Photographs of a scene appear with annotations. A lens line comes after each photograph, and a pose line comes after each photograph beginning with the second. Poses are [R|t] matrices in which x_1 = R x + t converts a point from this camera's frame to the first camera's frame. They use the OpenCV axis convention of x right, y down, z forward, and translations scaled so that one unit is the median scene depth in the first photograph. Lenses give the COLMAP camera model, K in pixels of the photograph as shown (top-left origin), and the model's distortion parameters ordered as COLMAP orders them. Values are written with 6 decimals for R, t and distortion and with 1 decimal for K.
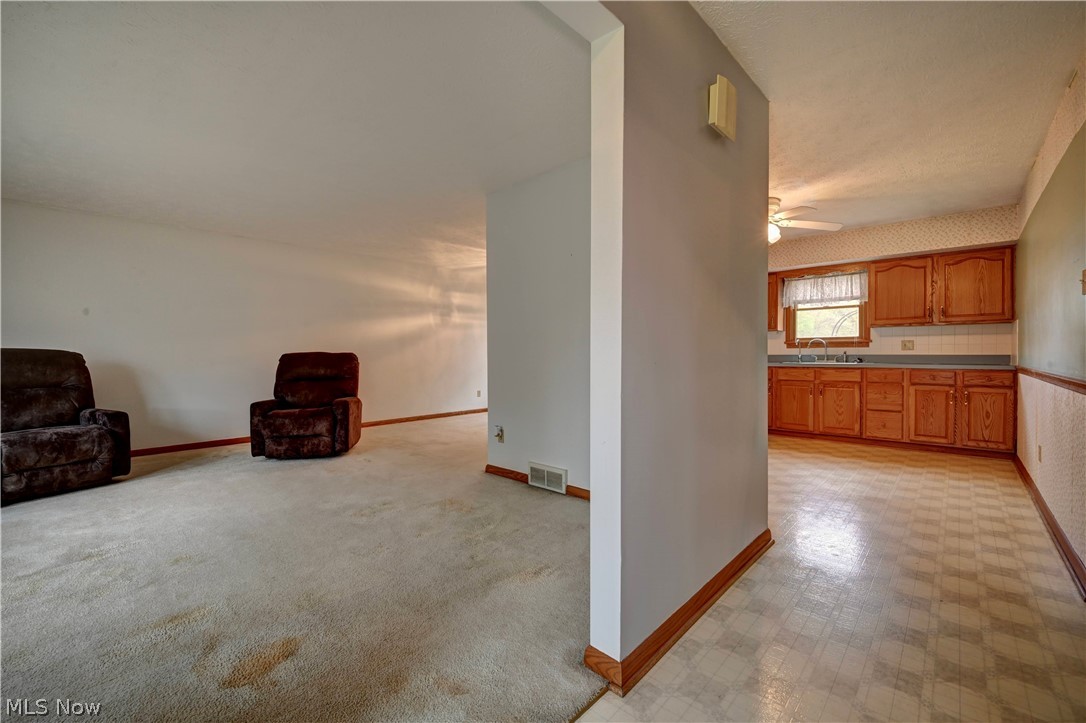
lens RADIAL K [[450.4, 0, 547.4], [0, 450.4, 360.6], [0, 0, 1]] dist [-0.015608, -0.000565]
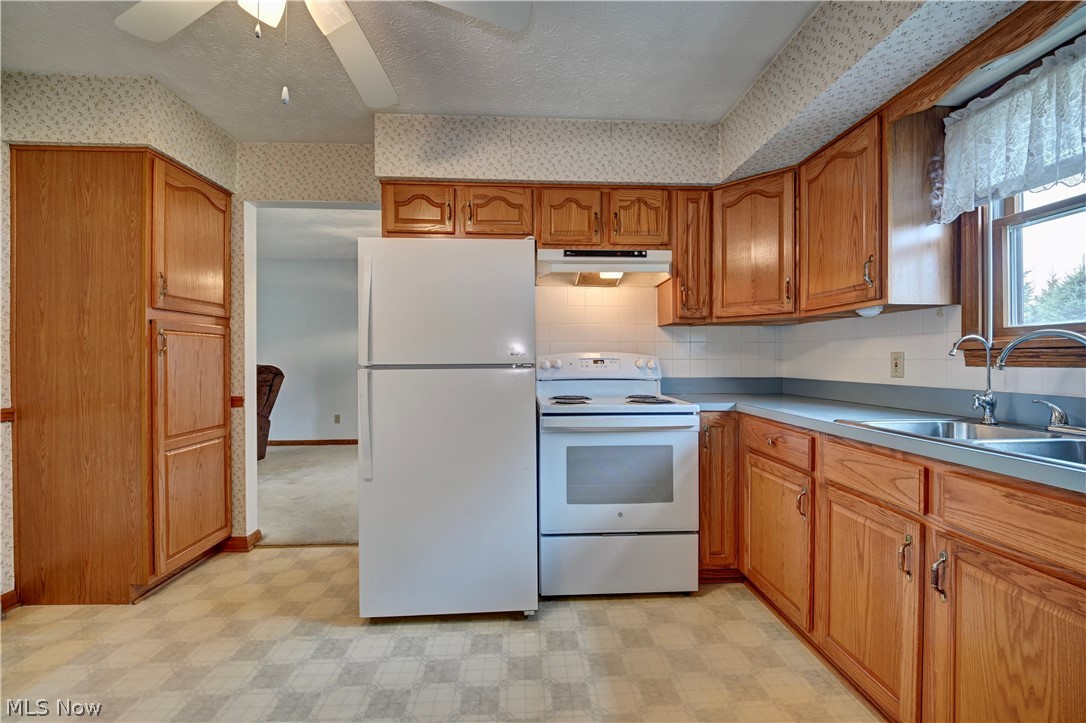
lens RADIAL K [[447.7, 0, 545.3], [0, 447.7, 360.9], [0, 0, 1]] dist [0.008099, -0.009642]
pose [[0.720074, 0.007770, -0.693853, 0.654128], [-0.014224, 0.999892, -0.003565, -0.031825], [0.693751, 0.012436, 0.720108, 0.748793]]
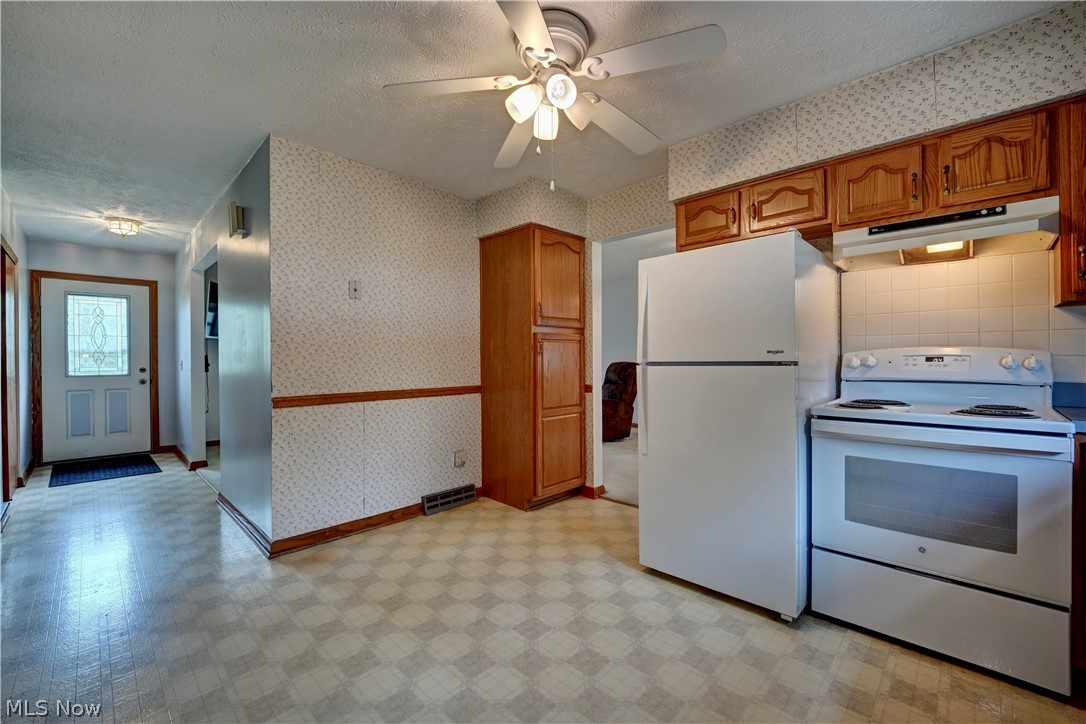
lens RADIAL K [[450.4, 0, 547.4], [0, 450.4, 361.1], [0, 0, 1]] dist [-0.015608, -0.000565]
pose [[-0.027225, 0.011647, -0.999561, 0.754669], [-0.009766, 0.999881, 0.011917, -0.033196], [0.999582, 0.010087, -0.027108, 0.829068]]
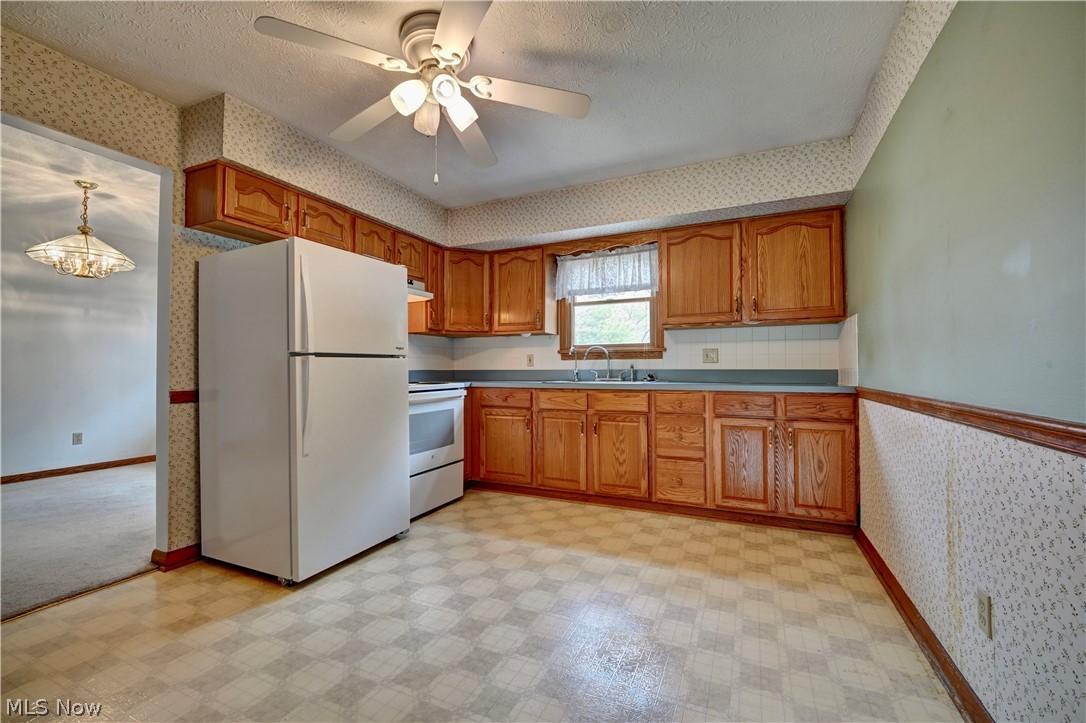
lens RADIAL K [[447.7, 0, 545.3], [0, 447.7, 360.9], [0, 0, 1]] dist [0.008099, -0.009642]
pose [[0.949646, 0.008118, 0.313220, 0.362712], [0.002916, 0.999392, -0.034746, -0.003625], [-0.313312, 0.033909, 0.949045, 0.439860]]
